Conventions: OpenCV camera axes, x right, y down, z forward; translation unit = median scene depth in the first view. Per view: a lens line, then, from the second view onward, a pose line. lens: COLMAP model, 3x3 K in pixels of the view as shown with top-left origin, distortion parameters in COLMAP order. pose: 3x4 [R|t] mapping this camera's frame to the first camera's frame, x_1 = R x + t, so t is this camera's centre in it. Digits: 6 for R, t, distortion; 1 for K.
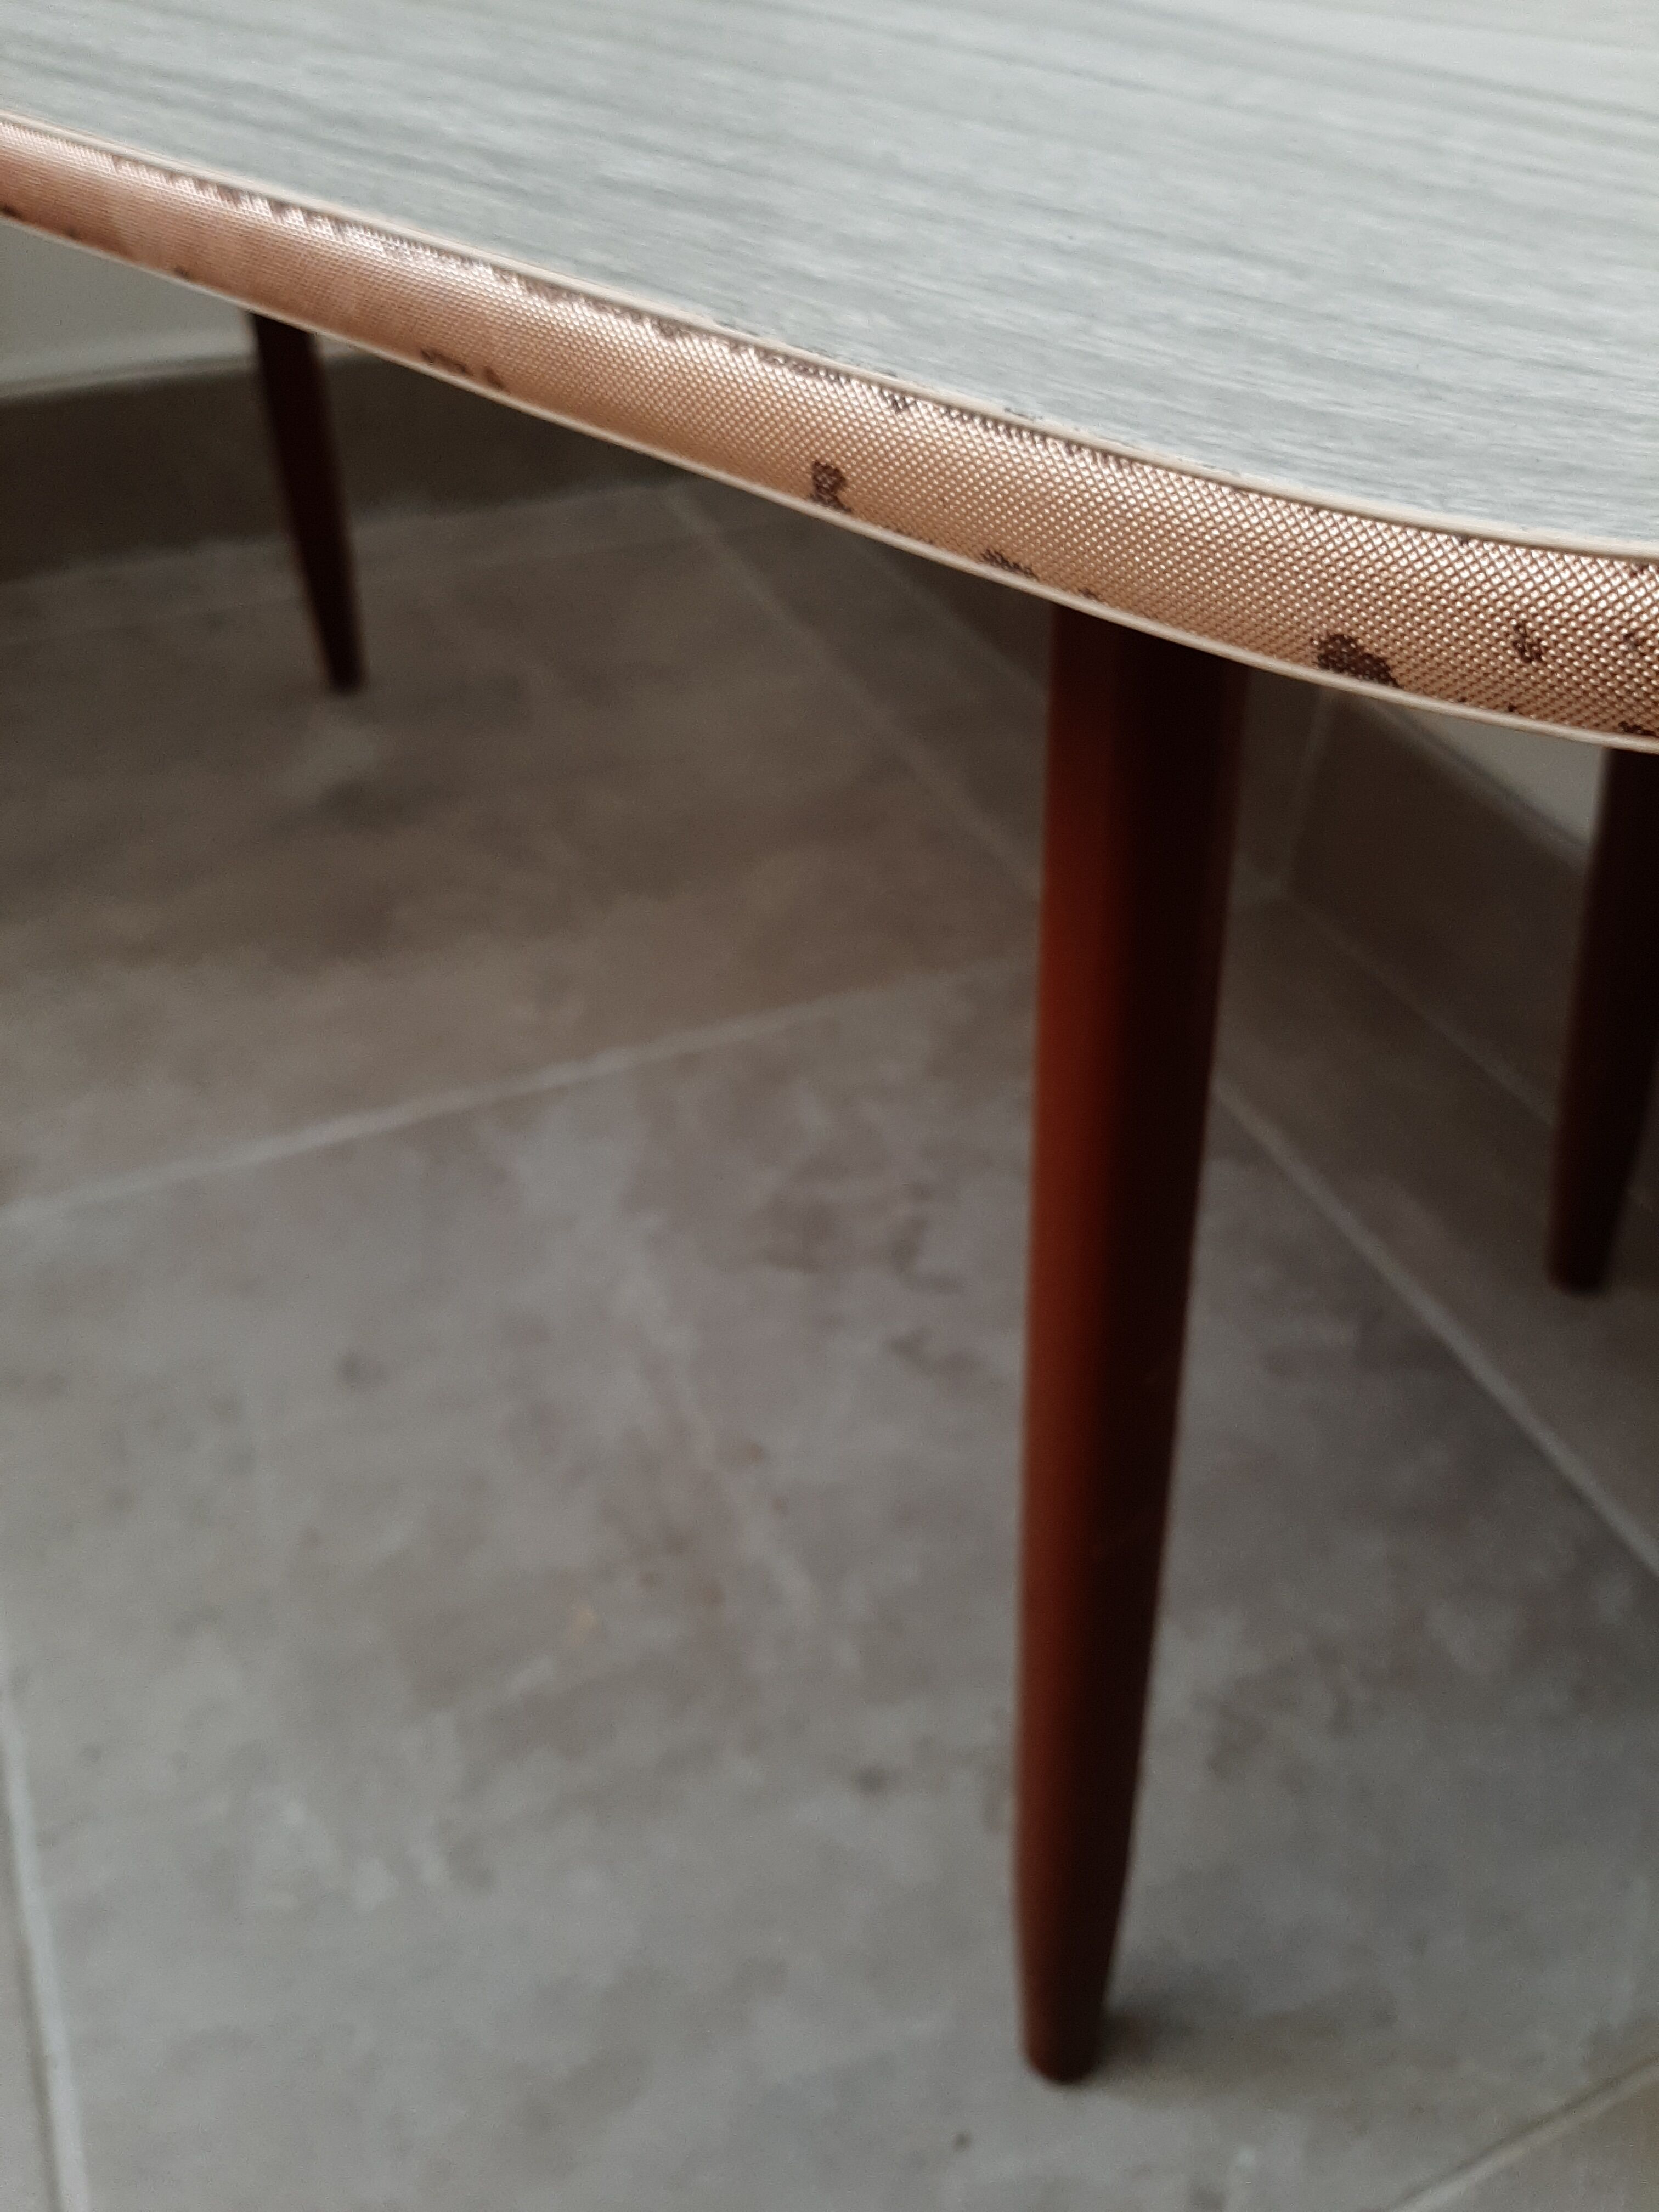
lens RADIAL K [[1780.1, 0, 871.0], [0, 1780.1, 1109.3], [0, 0, 1]] dist [0.055149, -0.188949]
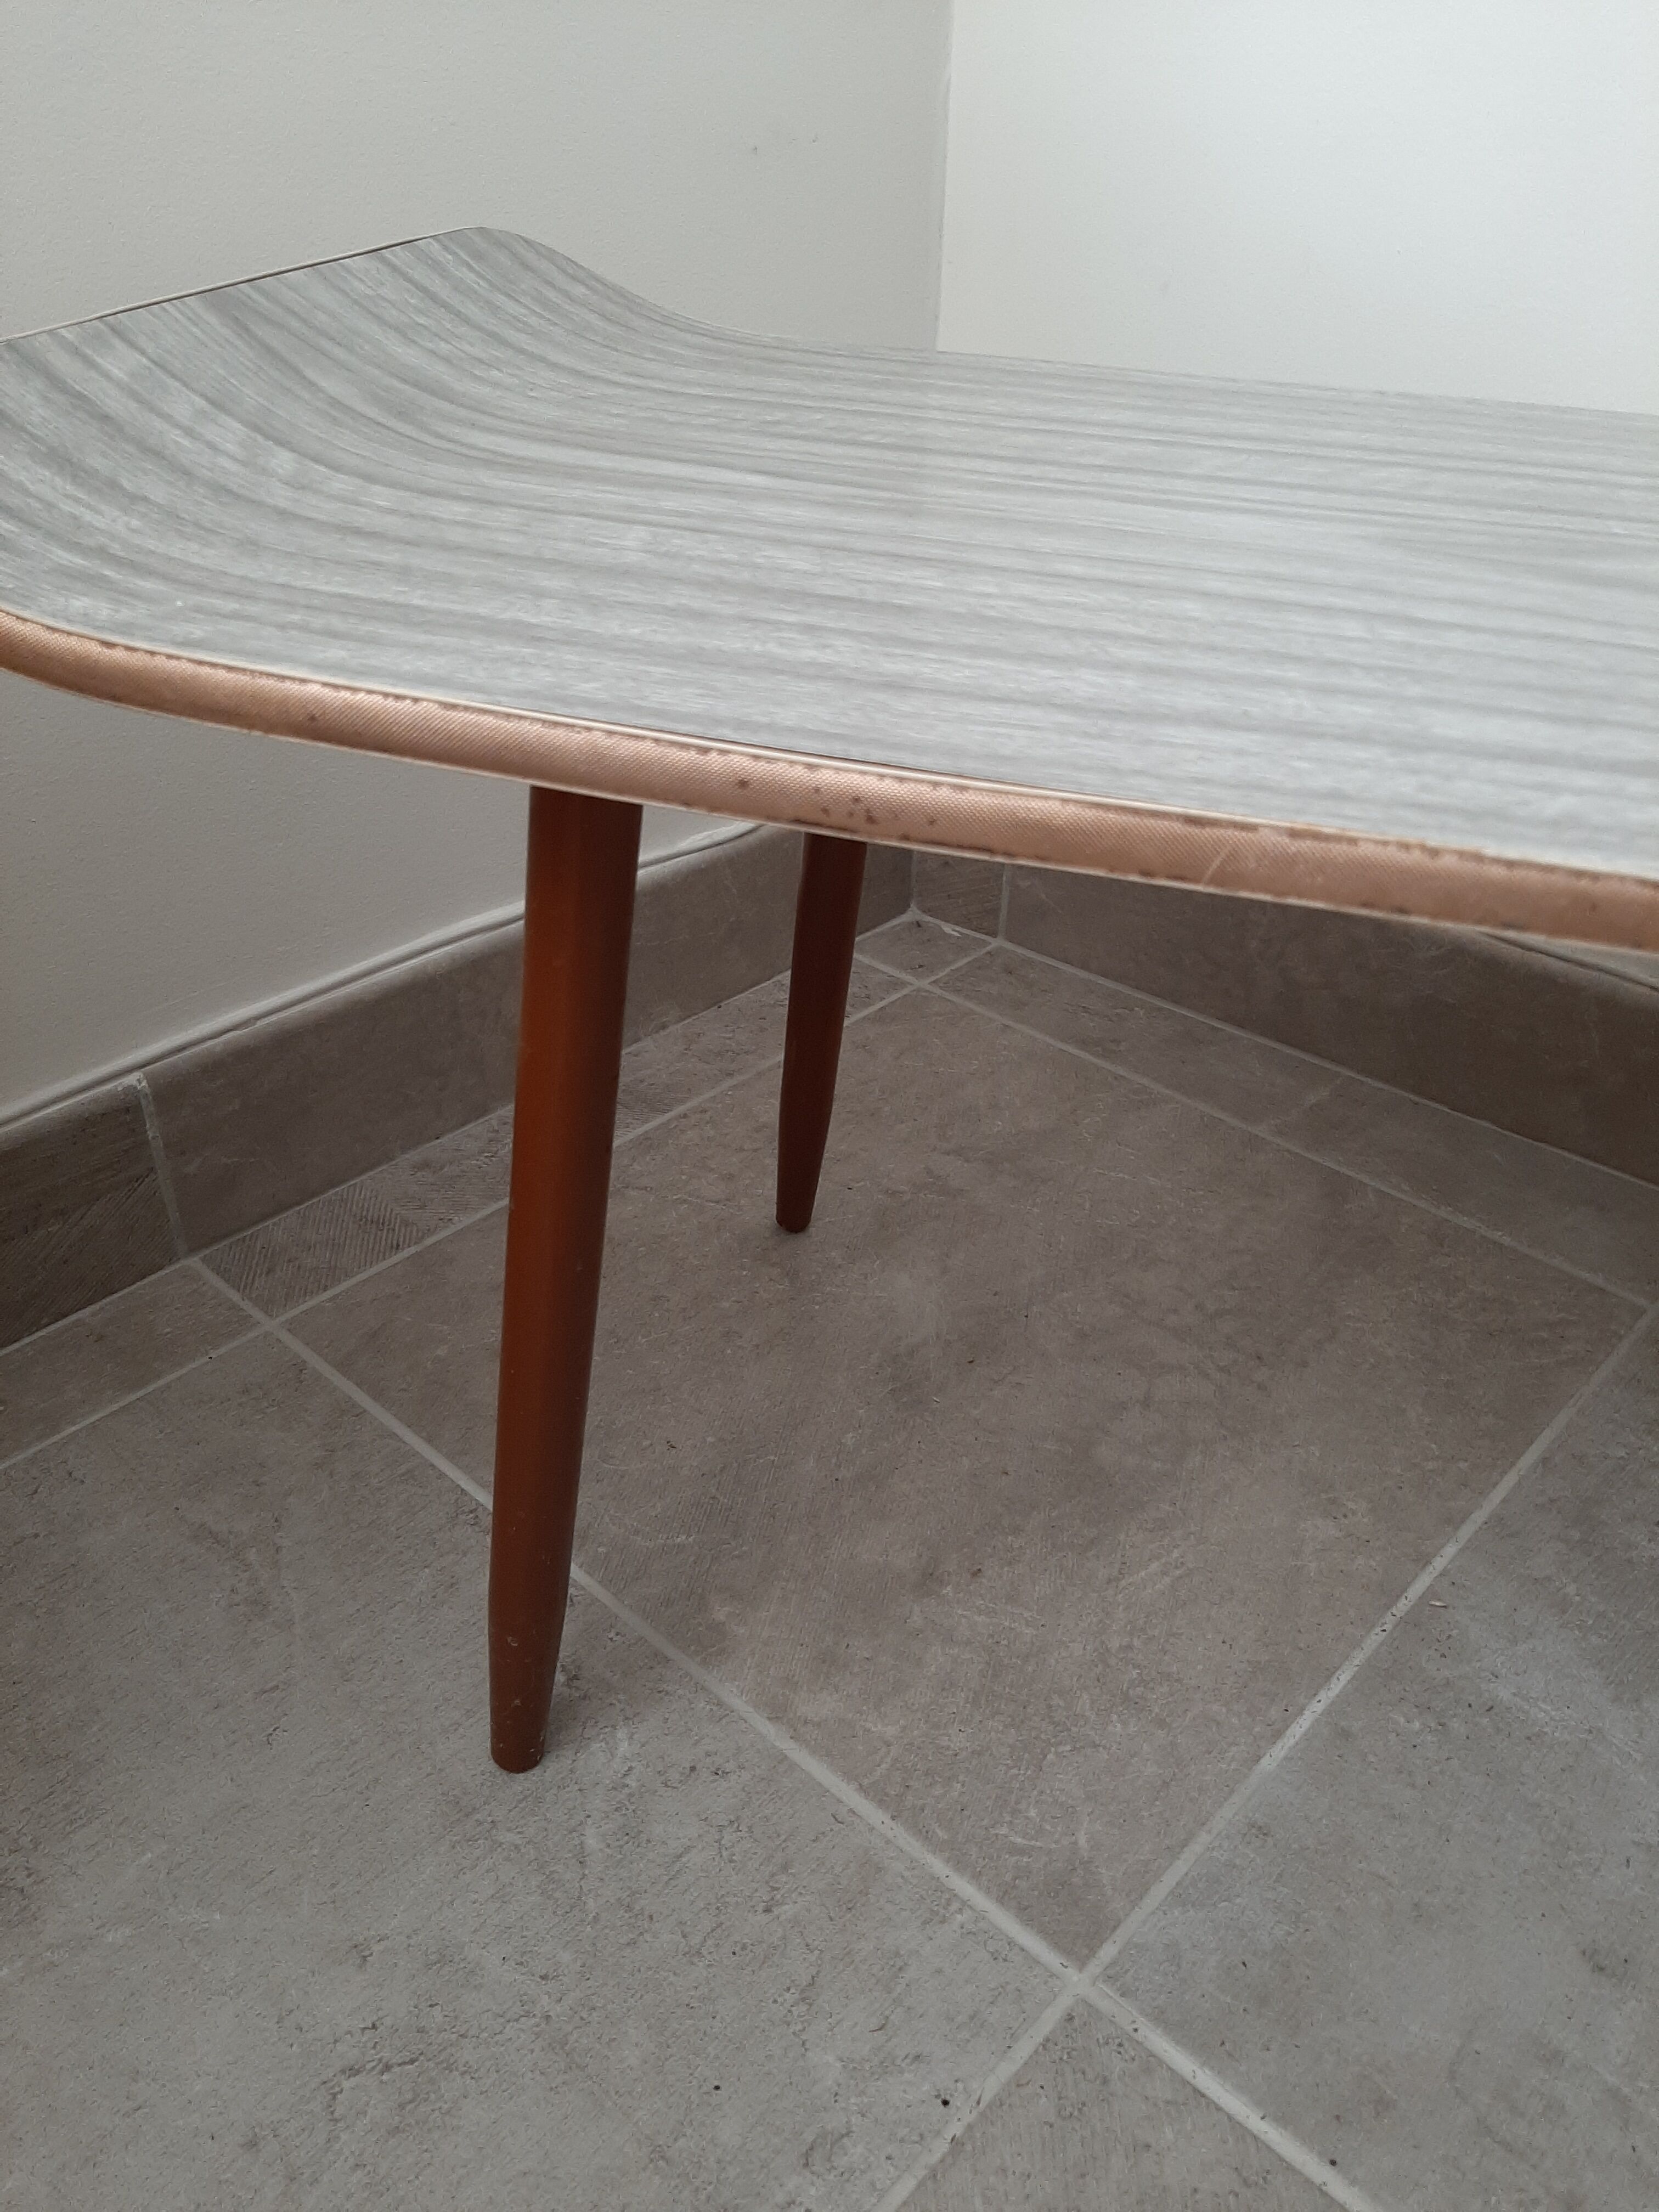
lens RADIAL K [[1709.0, 0, 834.3], [0, 1709.0, 1115.0], [0, 0, 1]] dist [0.074699, -0.155725]
pose [[0.926448, -0.221592, 0.304287, -1.098288], [0.258921, 0.961896, -0.087838, -0.418157], [-0.273228, 0.160163, 0.948522, 0.185650]]
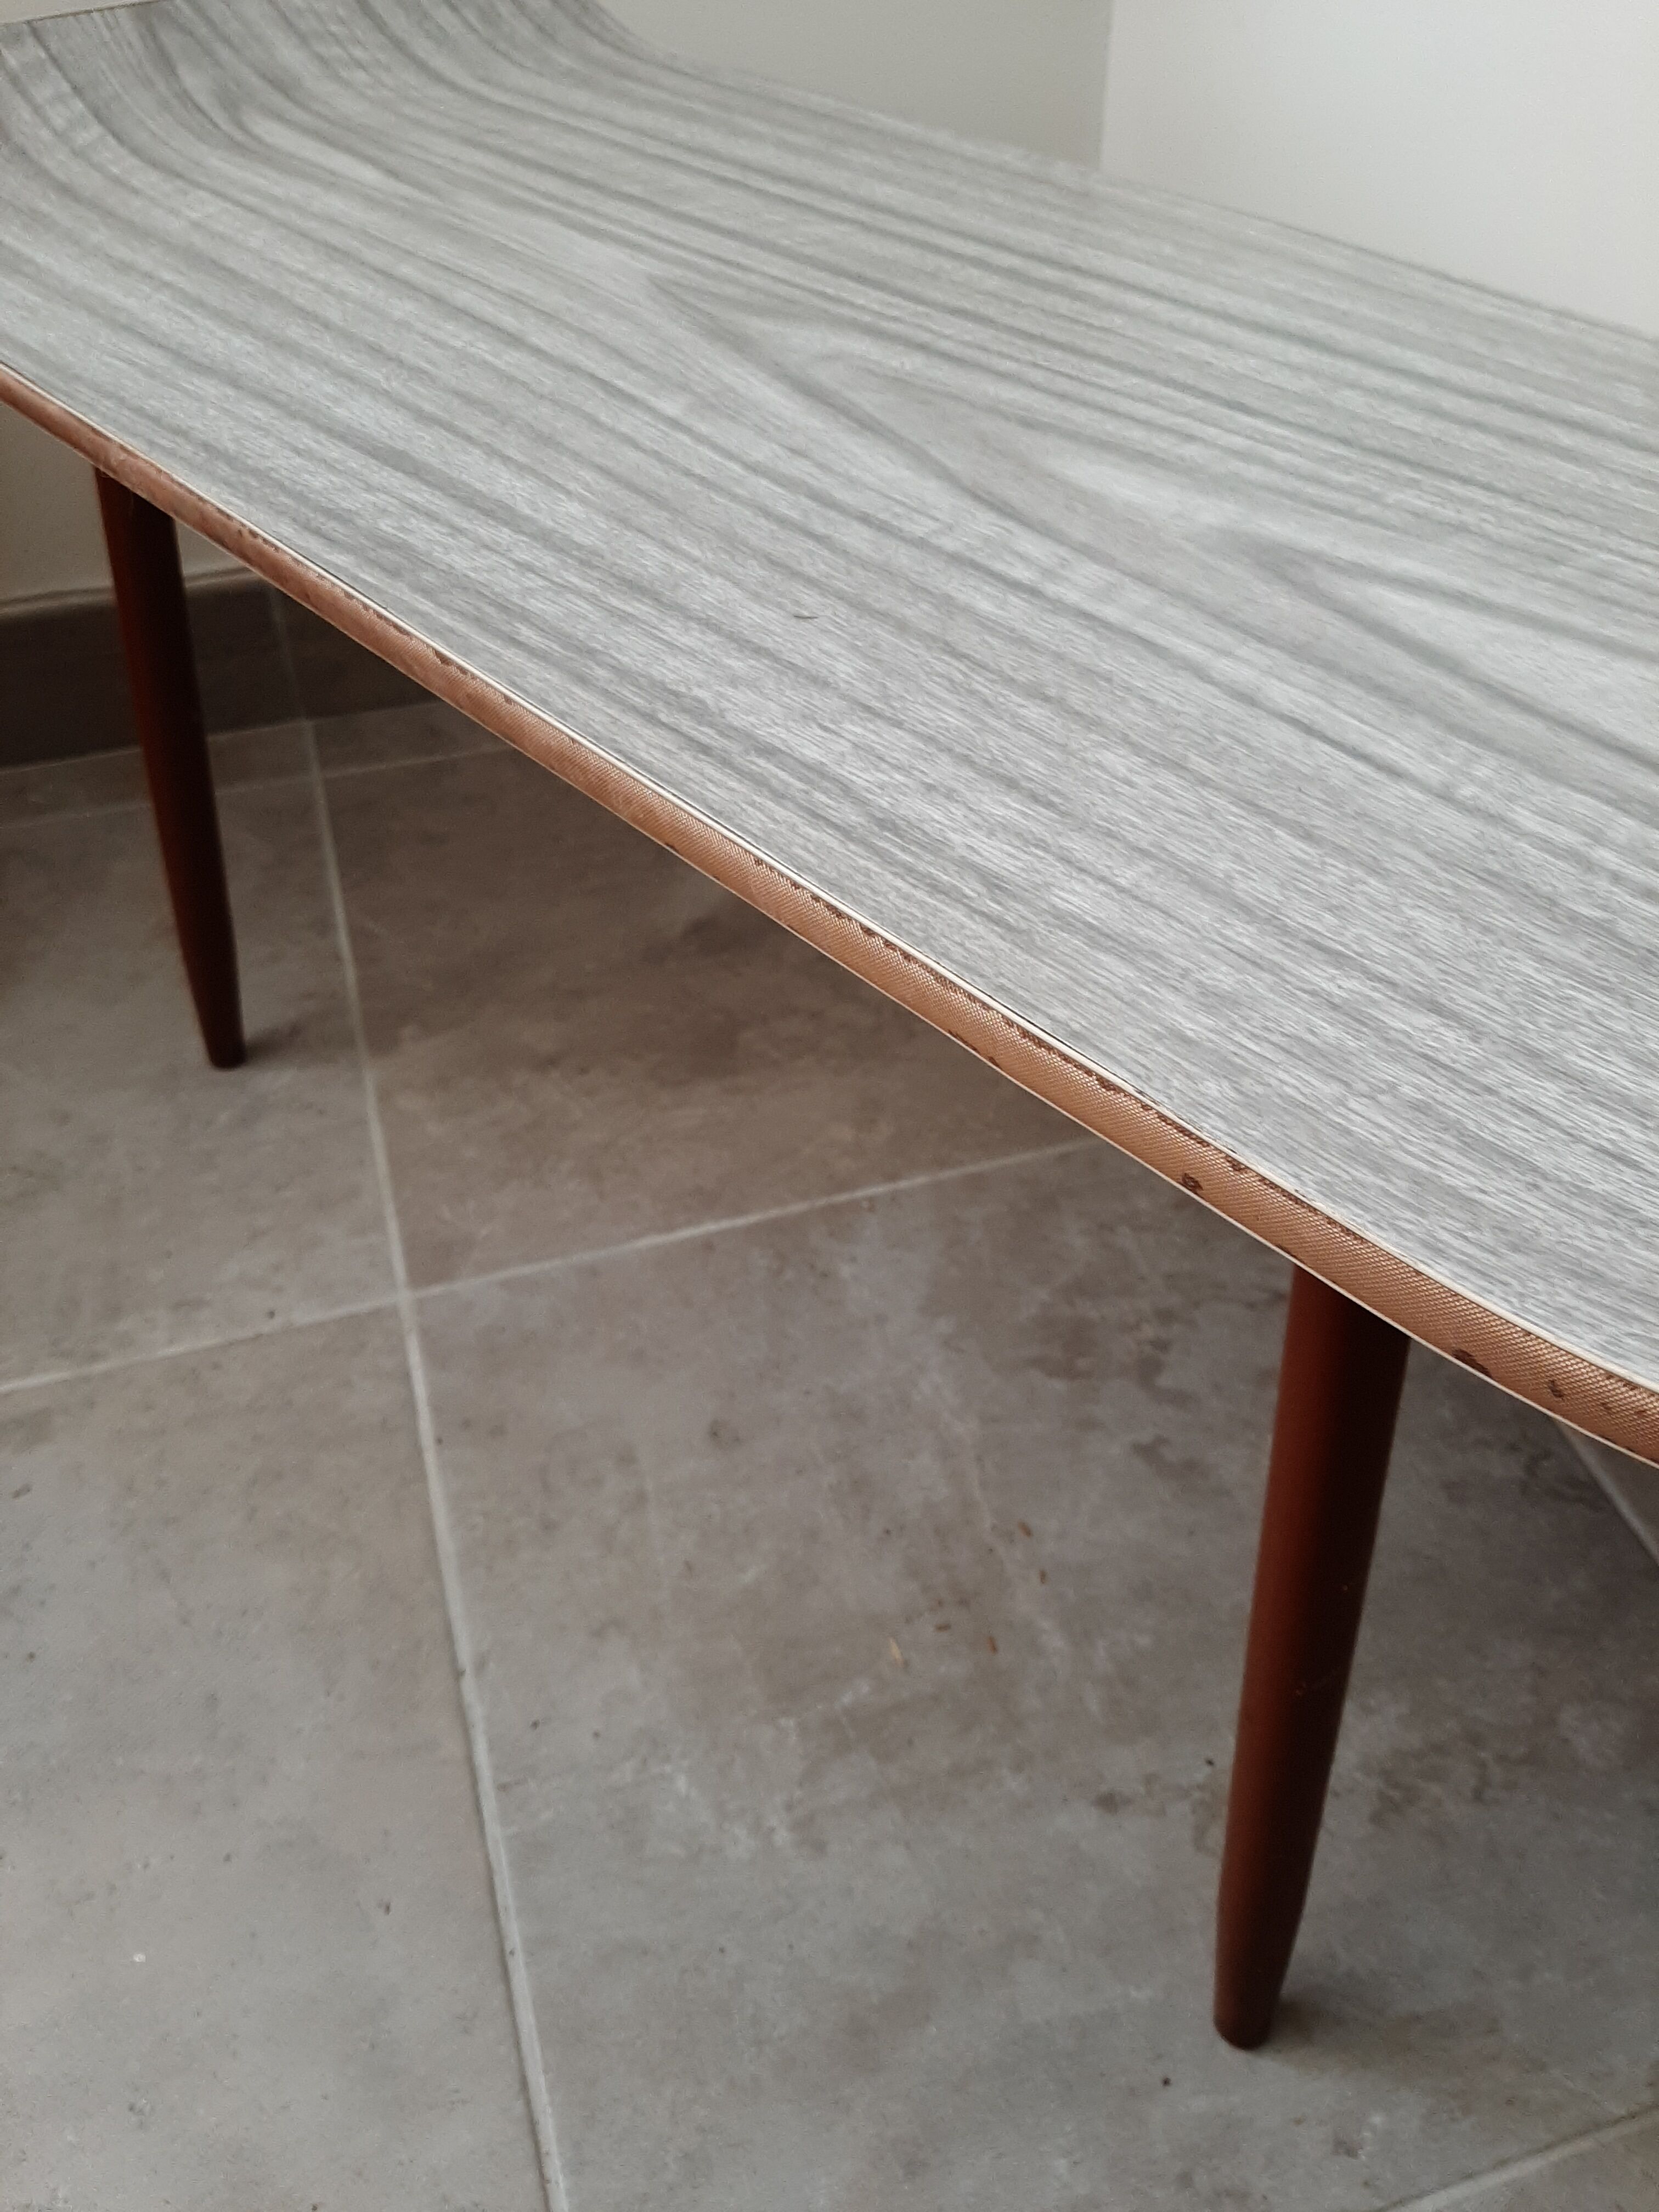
lens RADIAL K [[1733.5, 0, 876.5], [0, 1733.5, 1109.8], [0, 0, 1]] dist [0.038005, -0.120735]
pose [[0.990894, 0.062774, -0.119112, -0.051587], [-0.059334, 0.997718, 0.032209, -0.175242], [0.120862, -0.024848, 0.992358, -0.298318]]
